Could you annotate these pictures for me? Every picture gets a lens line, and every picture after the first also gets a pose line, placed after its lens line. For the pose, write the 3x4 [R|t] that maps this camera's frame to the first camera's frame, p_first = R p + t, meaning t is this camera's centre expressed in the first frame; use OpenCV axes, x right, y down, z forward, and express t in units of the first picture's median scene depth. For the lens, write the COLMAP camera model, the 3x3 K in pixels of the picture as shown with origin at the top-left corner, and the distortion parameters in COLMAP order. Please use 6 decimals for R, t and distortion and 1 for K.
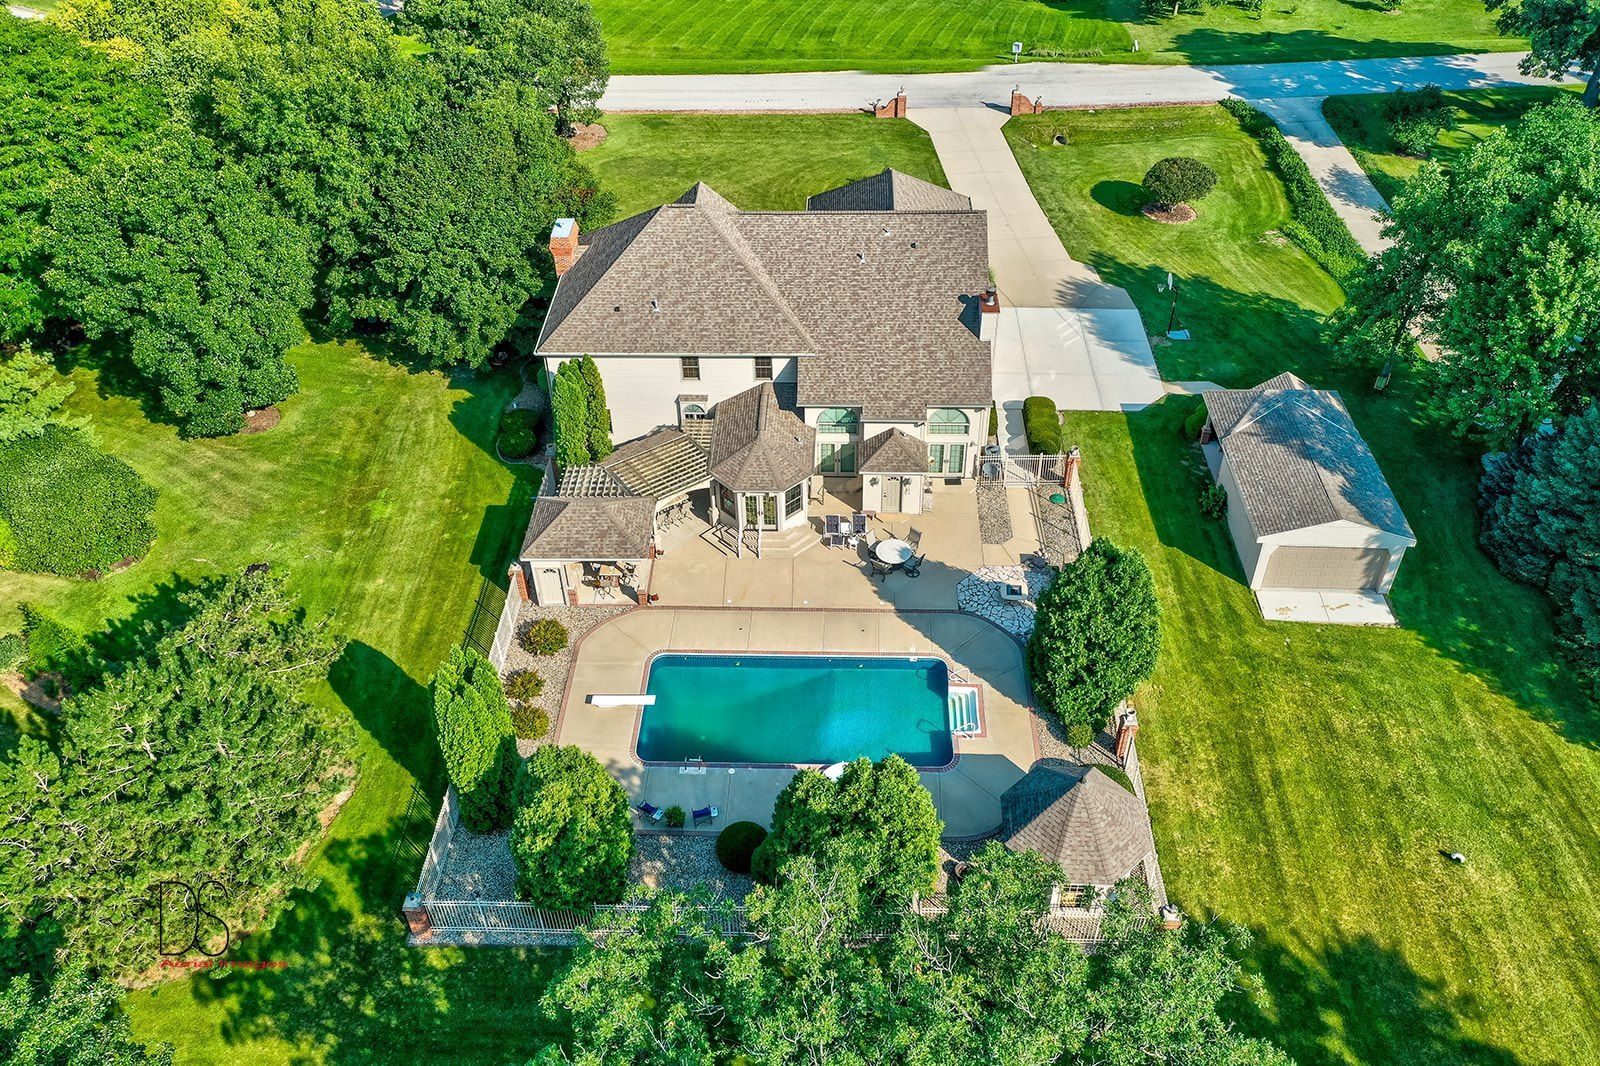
lens RADIAL K [[1278.1, 0, 800.0], [0, 1278.1, 533.0], [0, 0, 1]] dist [0.009069, 0.075550]
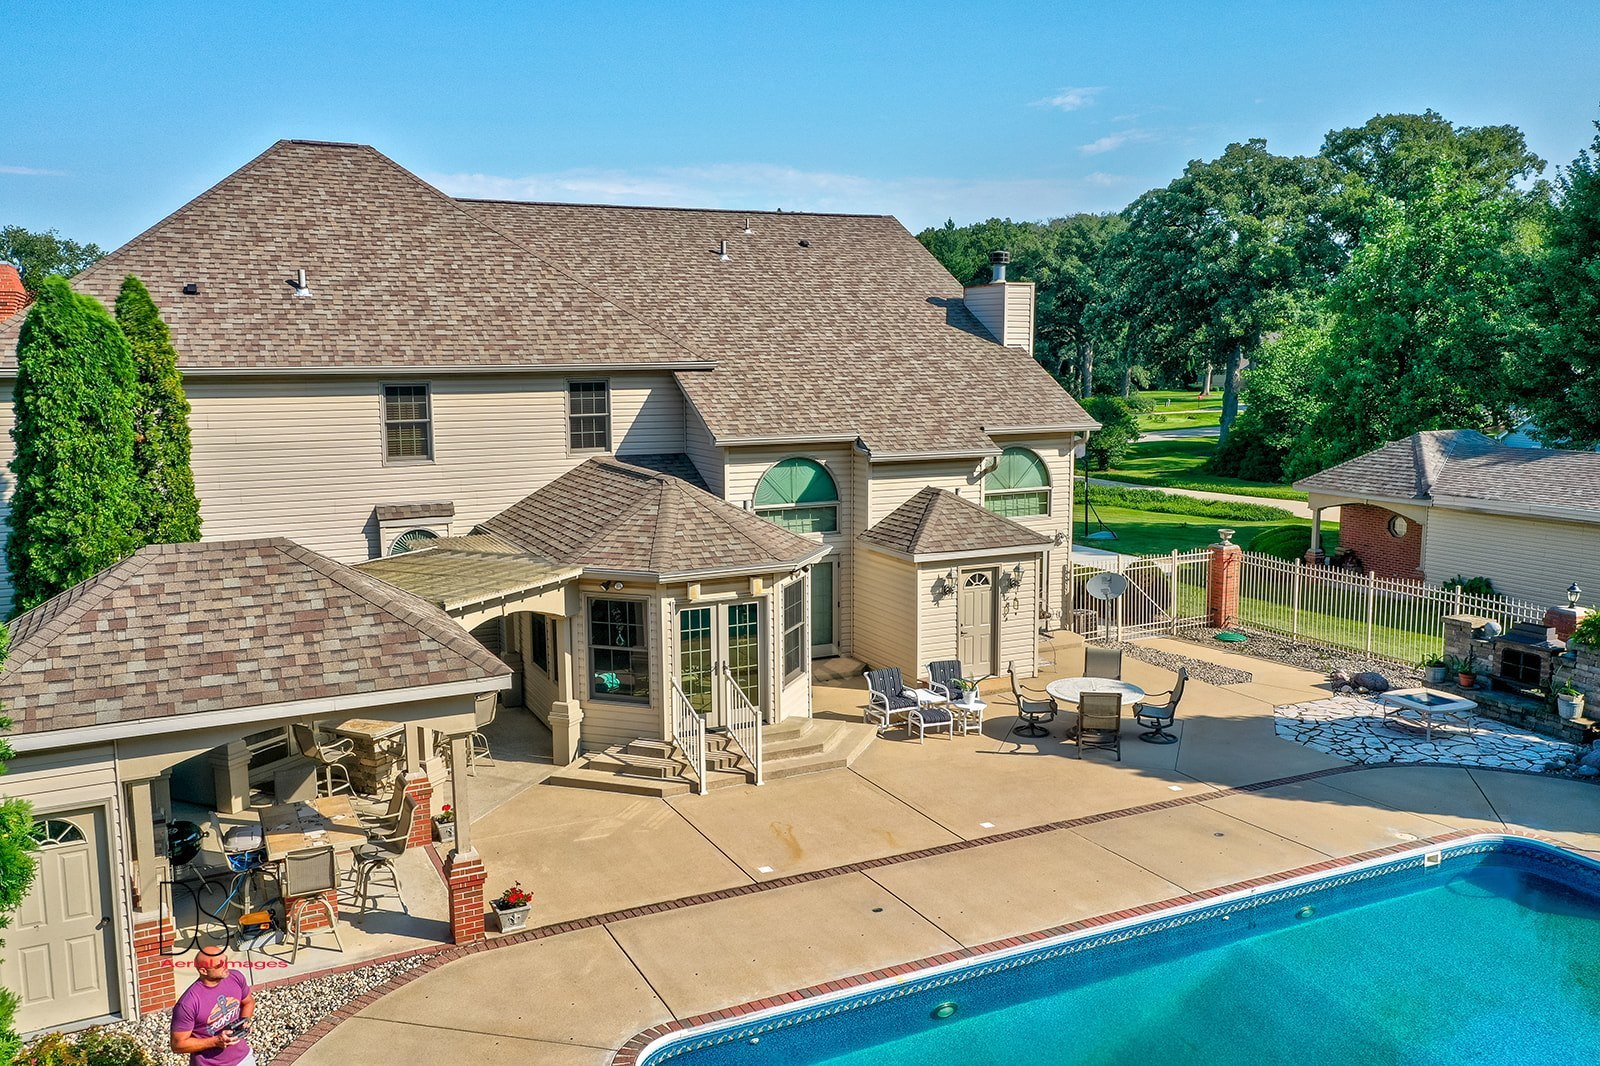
lens RADIAL K [[1278.1, 0, 800.0], [0, 1278.1, 533.0], [0, 0, 1]] dist [0.009069, 0.075550]
pose [[0.884280, -0.059859, 0.463104, -0.168135], [0.298015, 0.835858, -0.461009, 0.118431], [-0.359493, 0.545673, 0.756971, 0.699756]]
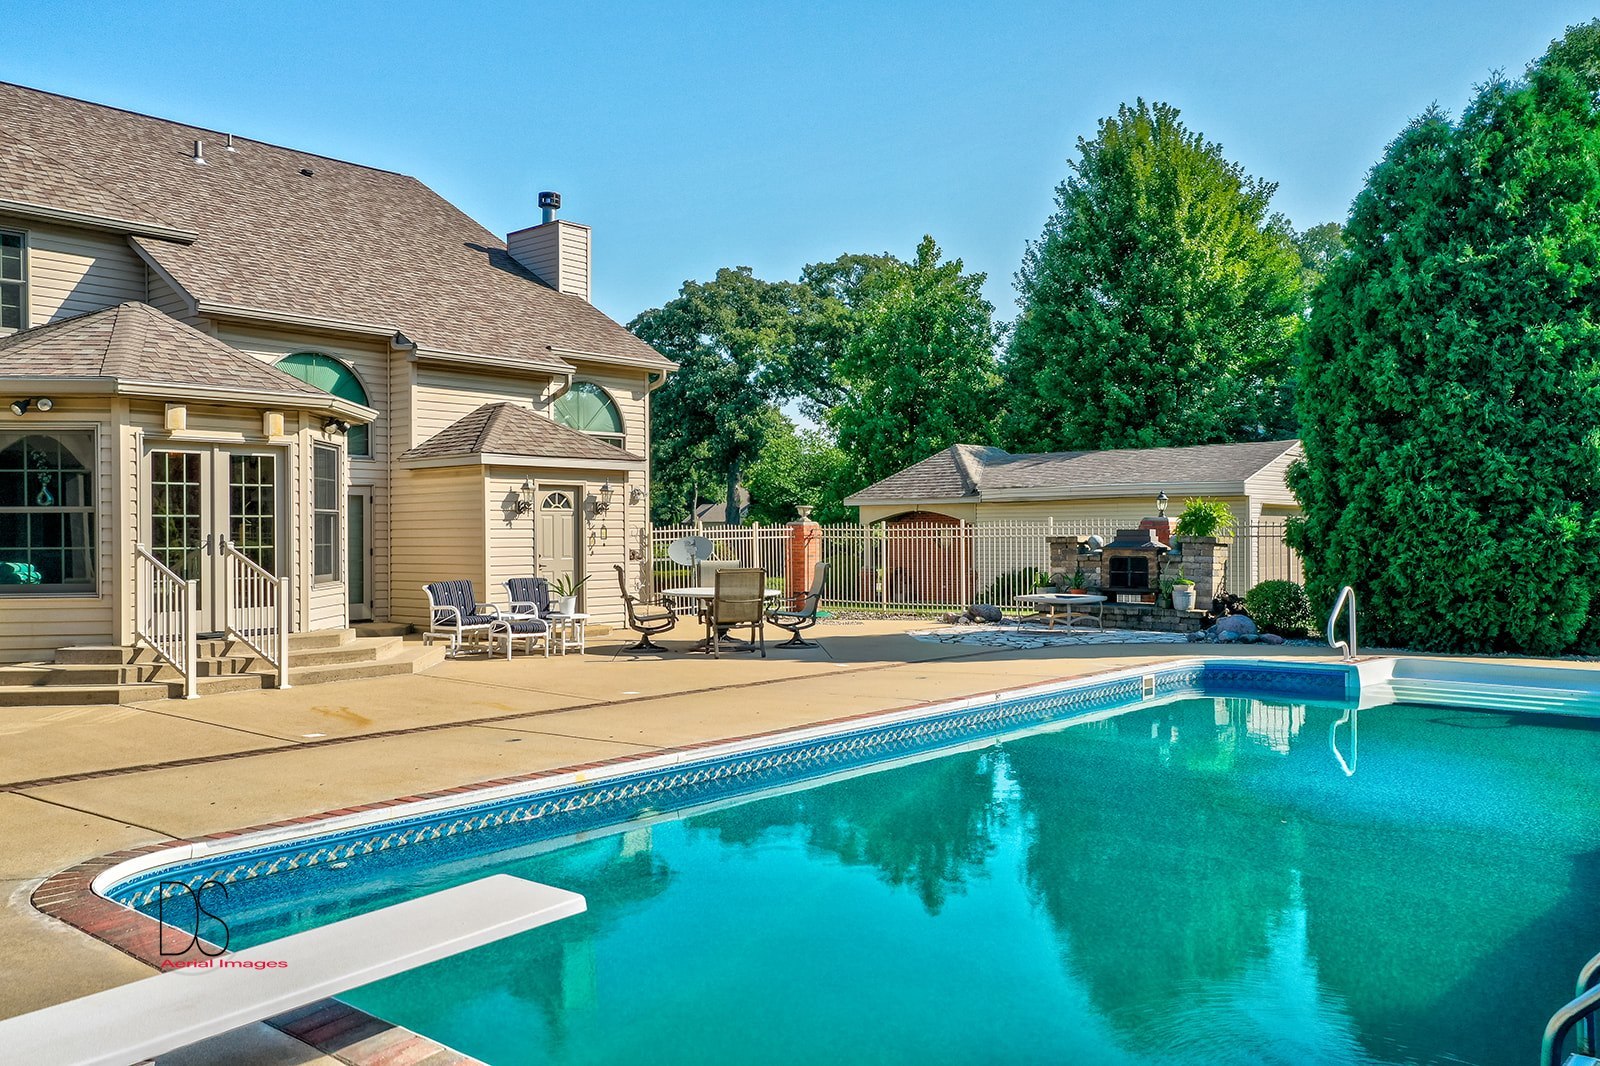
lens RADIAL K [[1278.1, 0, 800.0], [0, 1278.1, 533.0], [0, 0, 1]] dist [0.009069, 0.075550]
pose [[0.633087, 0.006251, 0.774055, -0.145718], [0.496993, 0.763361, -0.412648, 0.133724], [-0.593463, 0.645942, 0.480167, 0.807070]]
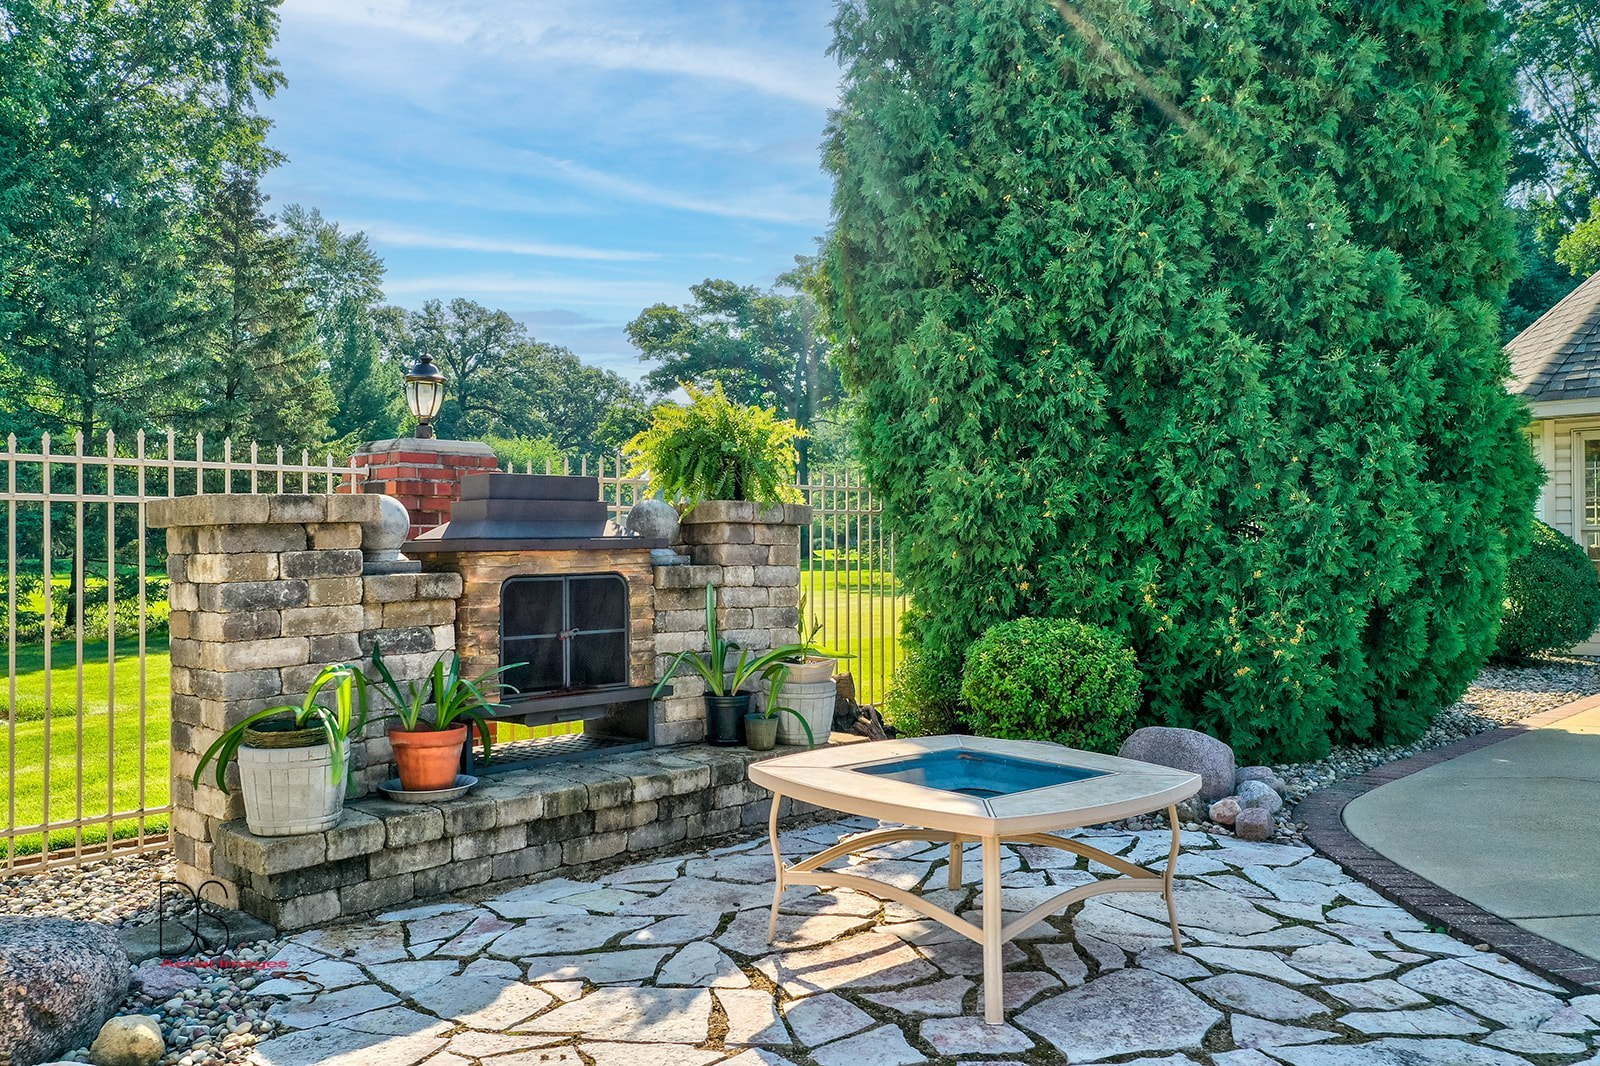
lens RADIAL K [[1278.1, 0, 800.0], [0, 1278.1, 533.0], [0, 0, 1]] dist [0.009069, 0.075550]
pose [[-0.745439, 0.012675, 0.666453, 0.116074], [0.438641, 0.762162, 0.476132, -0.004480], [-0.501910, 0.647262, -0.573706, 0.973872]]
